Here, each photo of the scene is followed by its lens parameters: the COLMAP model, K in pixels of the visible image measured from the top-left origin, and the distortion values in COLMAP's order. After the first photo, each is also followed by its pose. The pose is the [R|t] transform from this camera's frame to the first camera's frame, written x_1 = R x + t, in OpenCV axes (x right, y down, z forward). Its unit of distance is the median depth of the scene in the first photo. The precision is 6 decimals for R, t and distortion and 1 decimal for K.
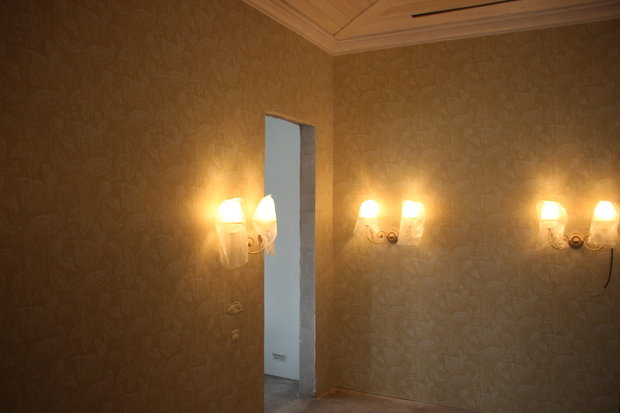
lens RADIAL K [[520.3, 0, 310.5], [0, 520.3, 224.0], [0, 0, 1]] dist [-0.188381, 0.162041]
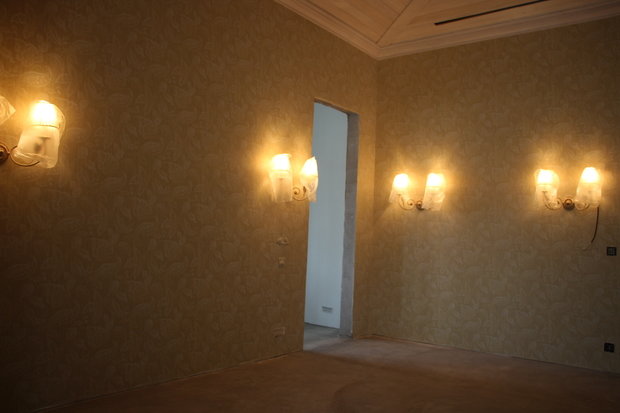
lens RADIAL K [[520.3, 0, 310.5], [0, 520.3, 224.0], [0, 0, 1]] dist [-0.188381, 0.162041]
pose [[0.984672, 0.031482, -0.171553, 0.123041], [-0.041483, 0.997623, -0.055032, 0.158294], [0.169413, 0.061305, 0.983637, -0.241959]]
